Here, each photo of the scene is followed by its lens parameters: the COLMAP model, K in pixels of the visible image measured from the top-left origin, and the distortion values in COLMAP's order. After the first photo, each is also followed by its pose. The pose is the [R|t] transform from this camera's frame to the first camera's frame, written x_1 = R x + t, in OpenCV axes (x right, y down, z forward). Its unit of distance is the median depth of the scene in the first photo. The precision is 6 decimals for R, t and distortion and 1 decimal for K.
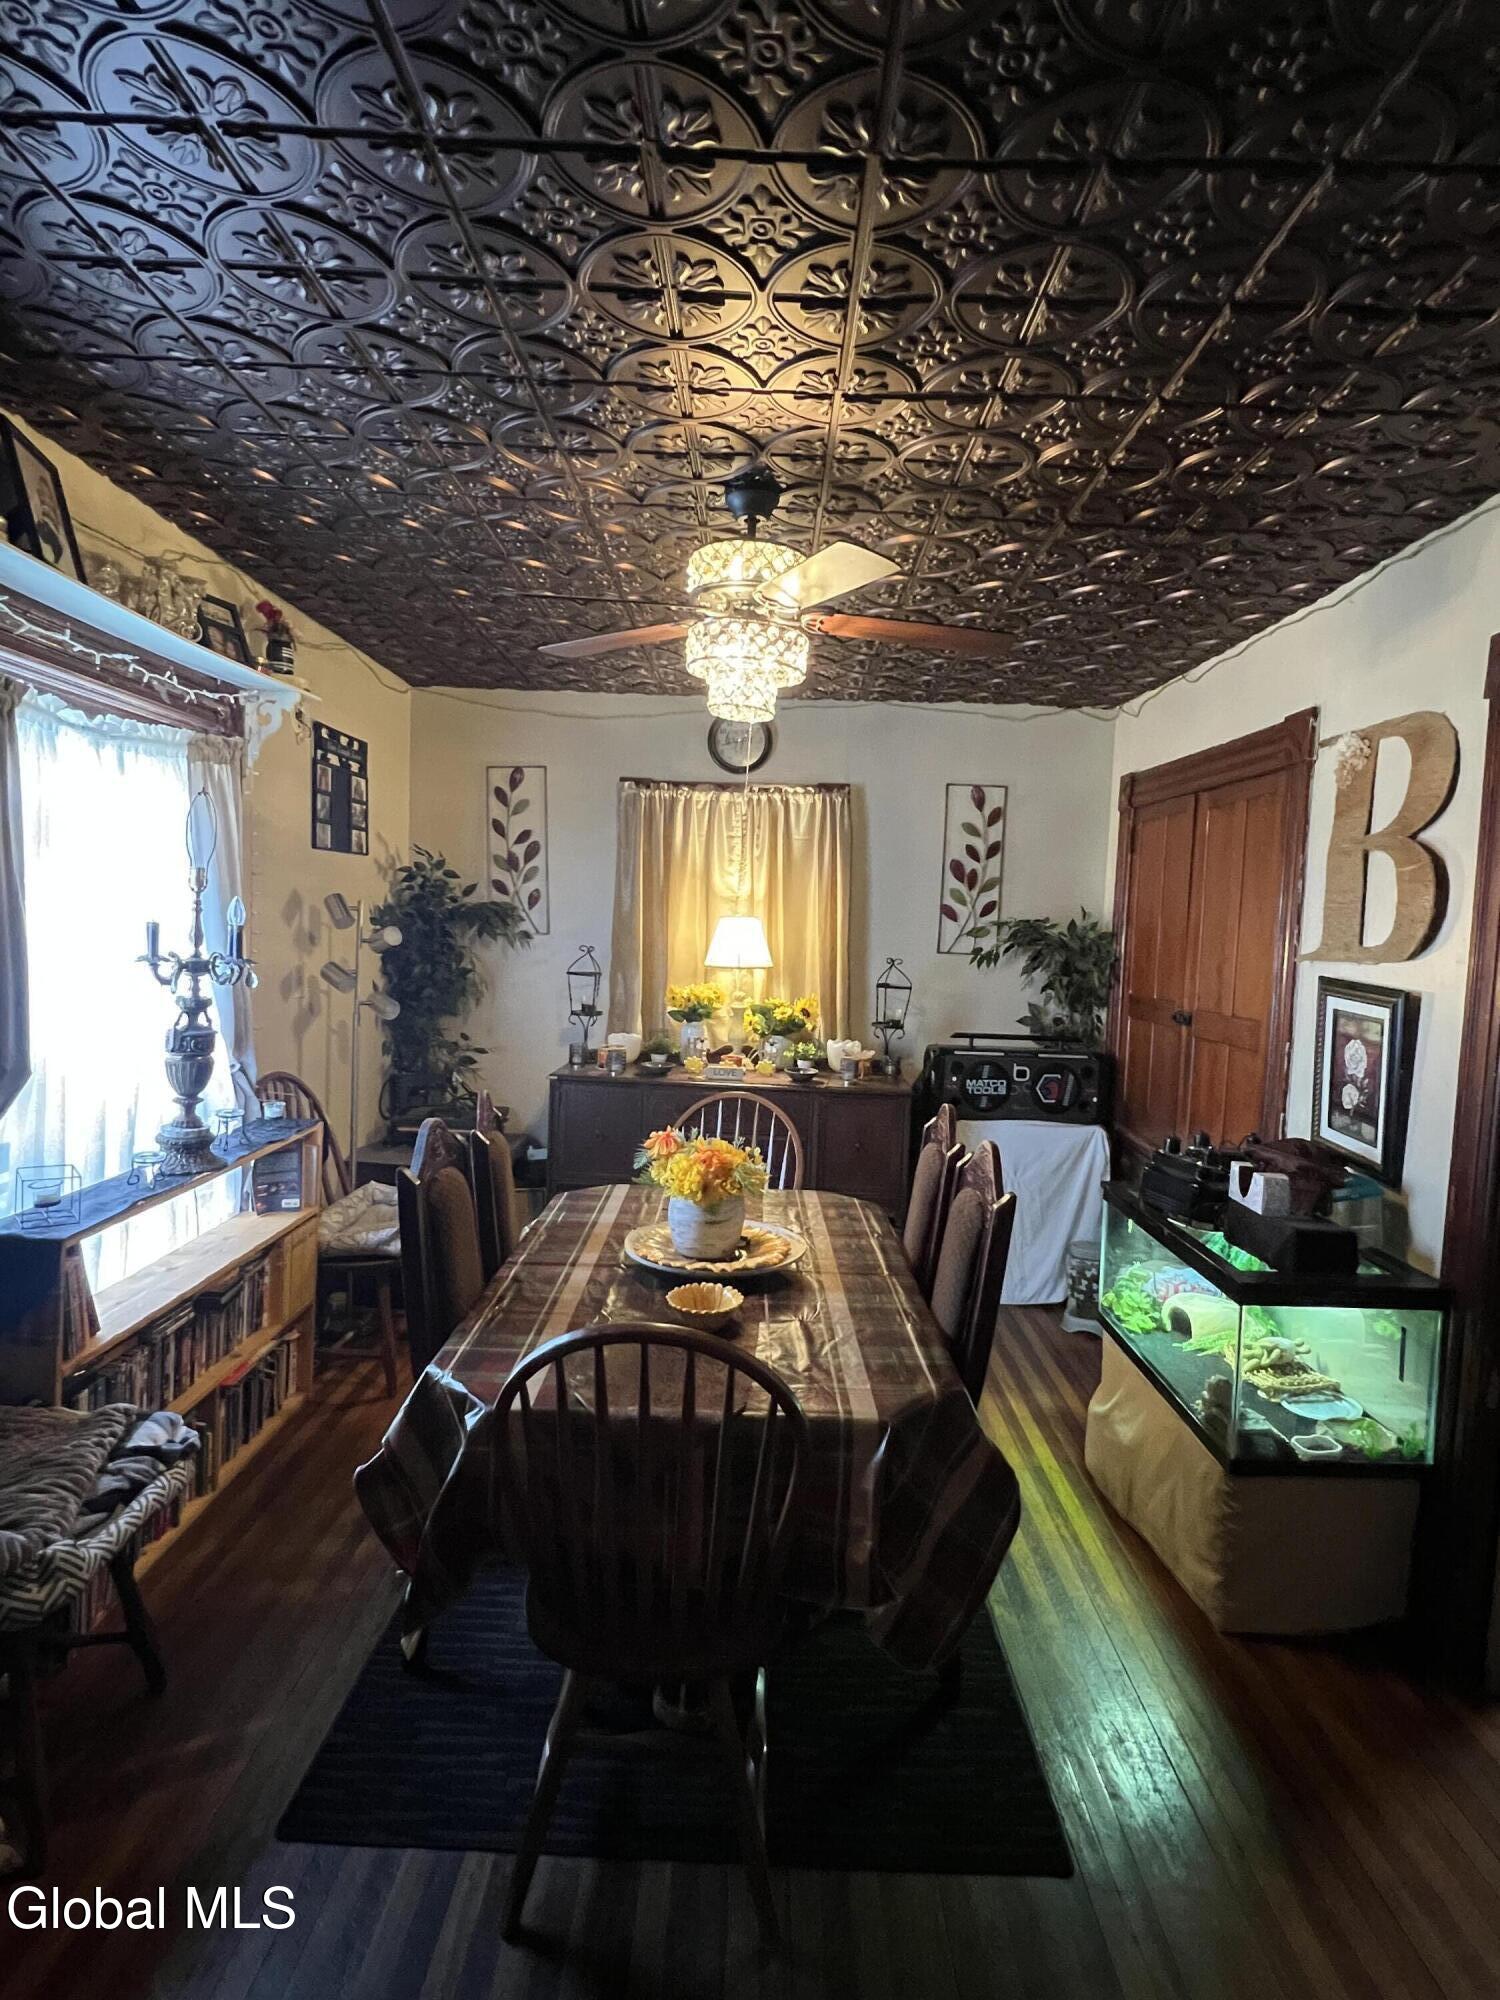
lens RADIAL K [[1030.5, 0, 758.4], [0, 1030.5, 987.0], [0, 0, 1]] dist [-0.020764, -0.000495]
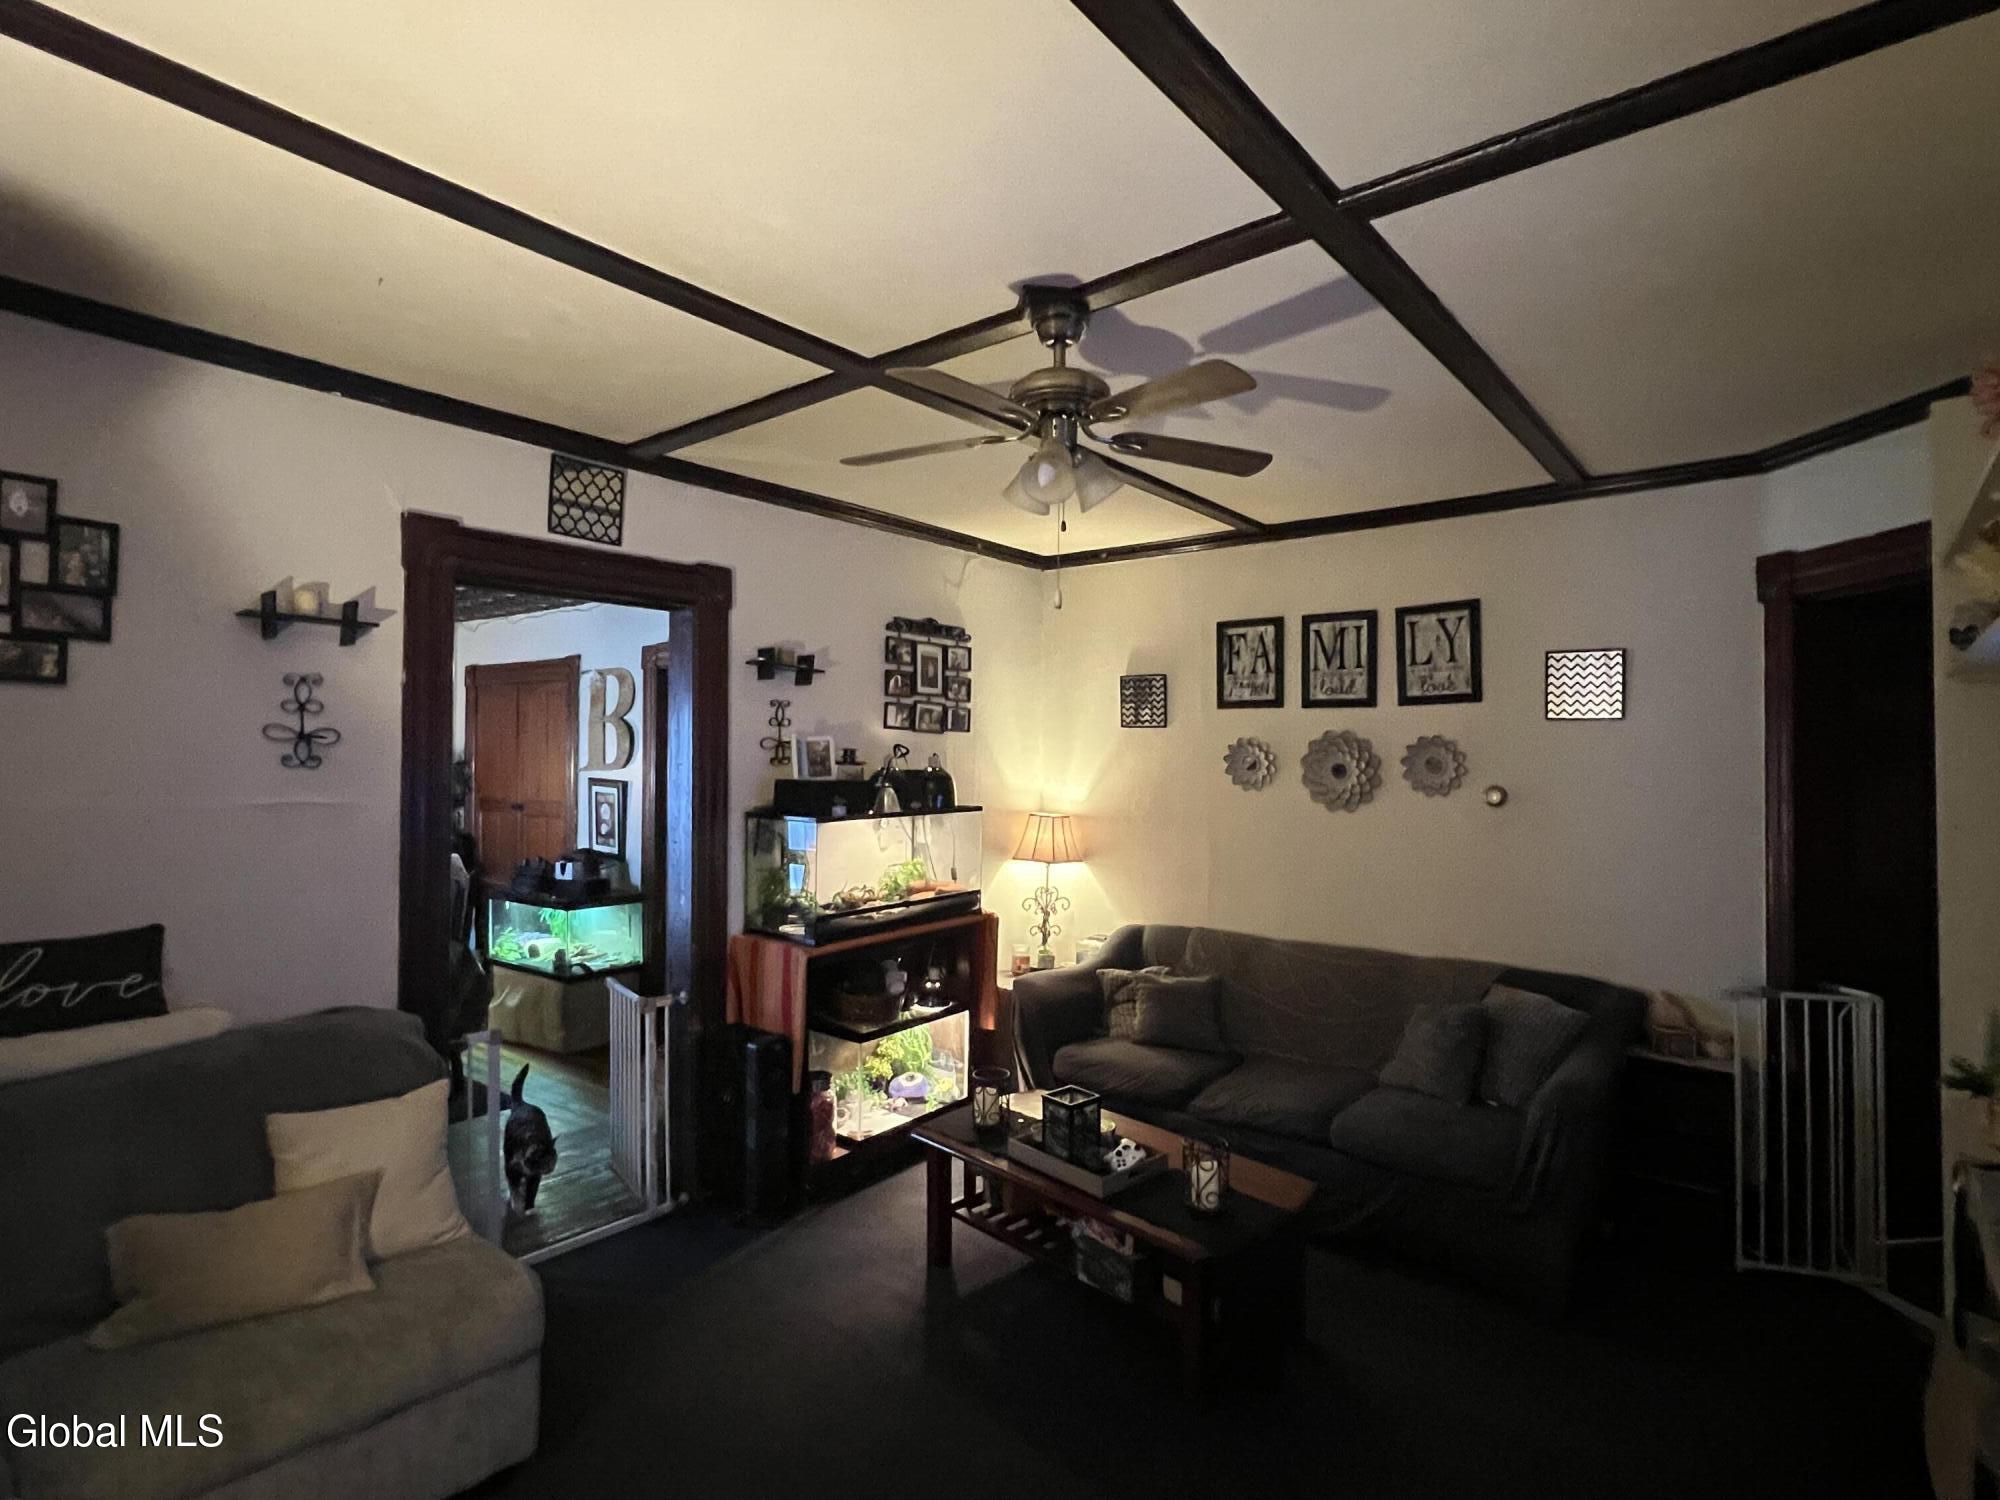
lens RADIAL K [[1030.5, 0, 1003.2], [0, 1030.5, 747.9], [0, 0, 1]] dist [-0.020764, -0.000495]
pose [[0.628231, -0.025446, 0.777610, -0.658309], [0.072119, 0.997066, -0.025638, 0.050915], [-0.774677, 0.072187, 0.628224, -1.175926]]
